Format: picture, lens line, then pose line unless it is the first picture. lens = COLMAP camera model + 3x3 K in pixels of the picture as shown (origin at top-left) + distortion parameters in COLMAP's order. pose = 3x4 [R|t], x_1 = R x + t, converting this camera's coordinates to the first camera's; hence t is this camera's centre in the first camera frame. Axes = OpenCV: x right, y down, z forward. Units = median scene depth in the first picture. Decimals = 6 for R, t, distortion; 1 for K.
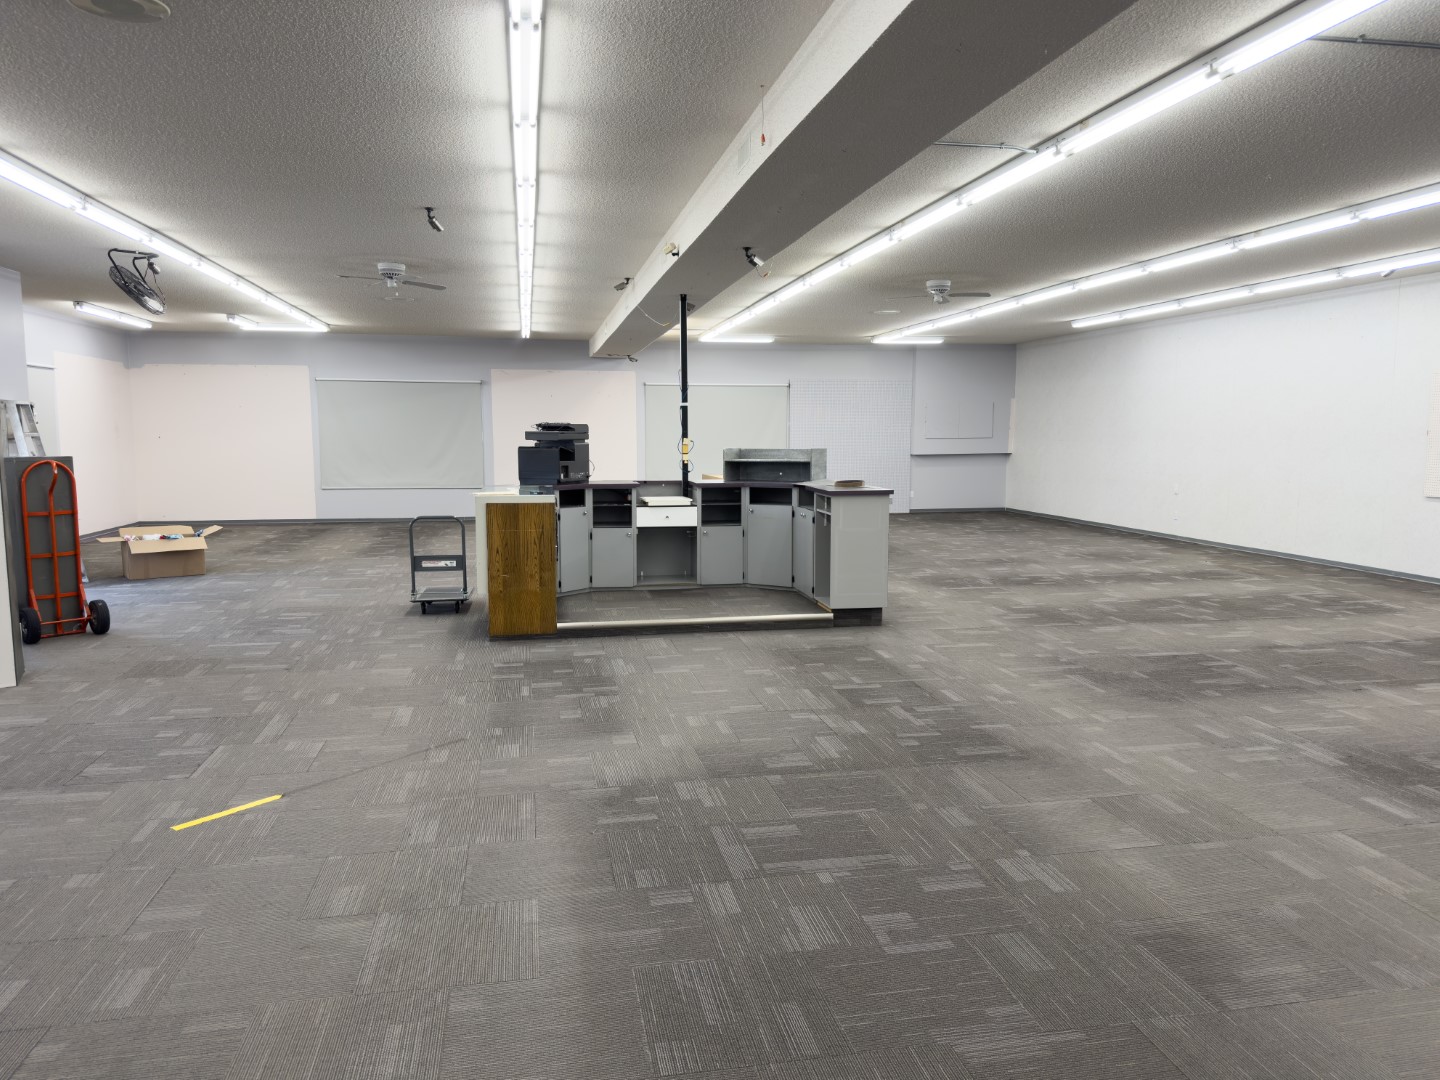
lens RADIAL K [[1013.7, 0, 738.0], [0, 1013.7, 544.8], [0, 0, 1]] dist [0.000732, -0.011755]
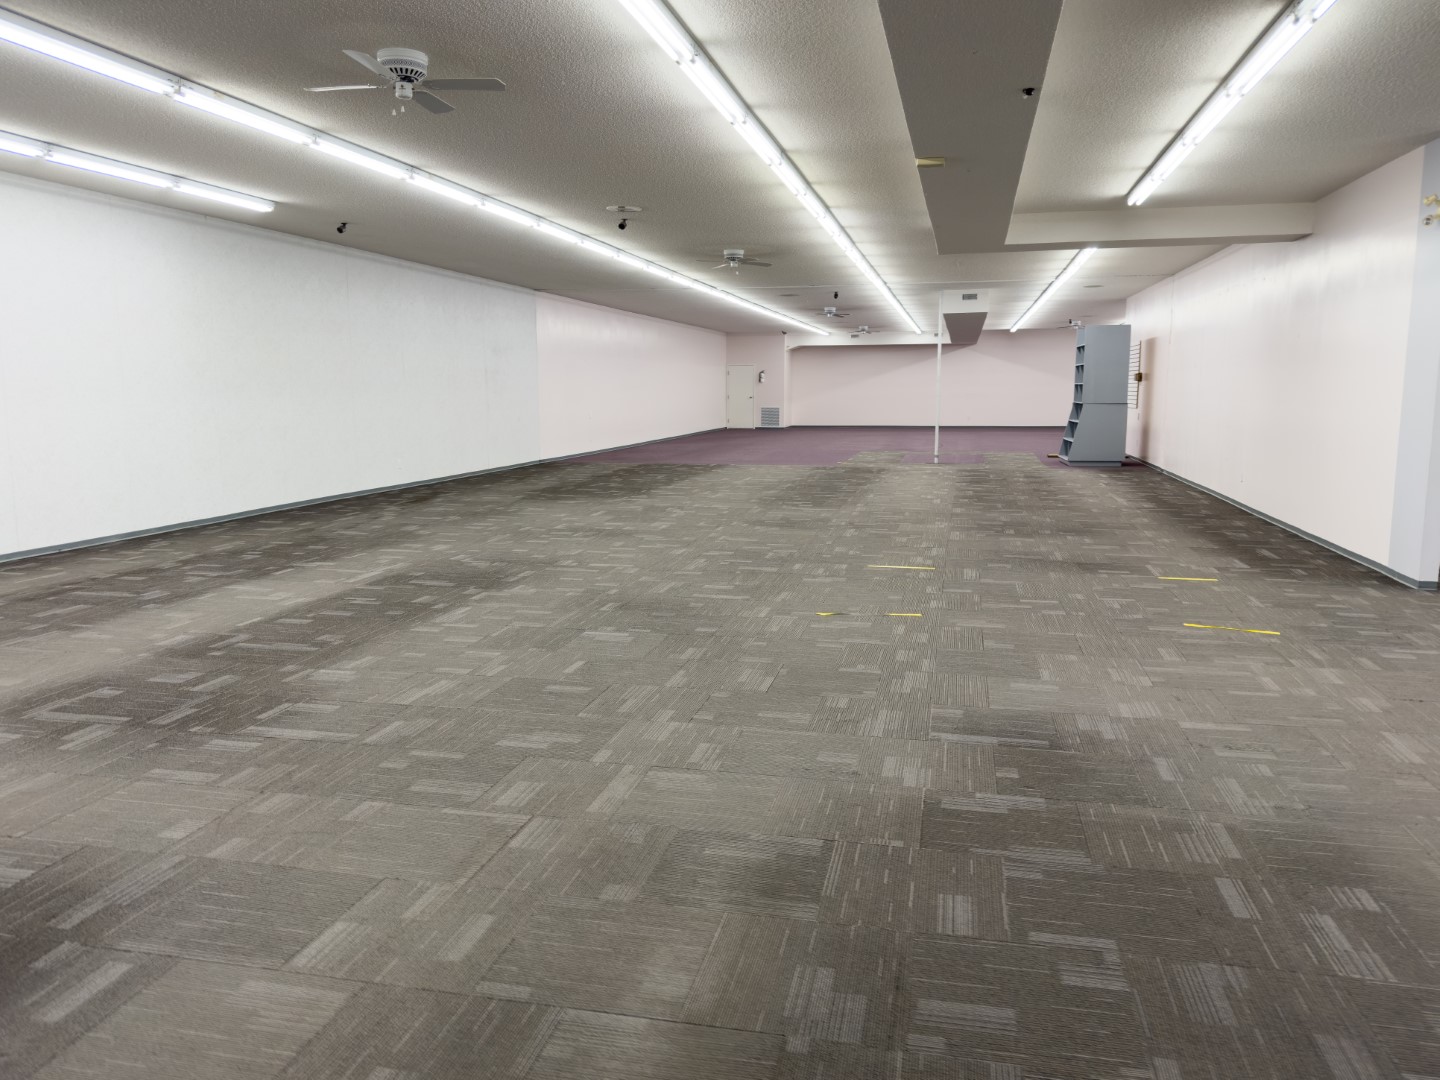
lens RADIAL K [[1013.7, 0, 738.0], [0, 1013.7, 544.8], [0, 0, 1]] dist [0.000732, -0.011755]
pose [[-0.915468, -0.052682, 0.398928, 0.072227], [0.051094, 0.968149, 0.245104, -0.097653], [-0.399134, 0.244768, -0.883618, 1.141319]]
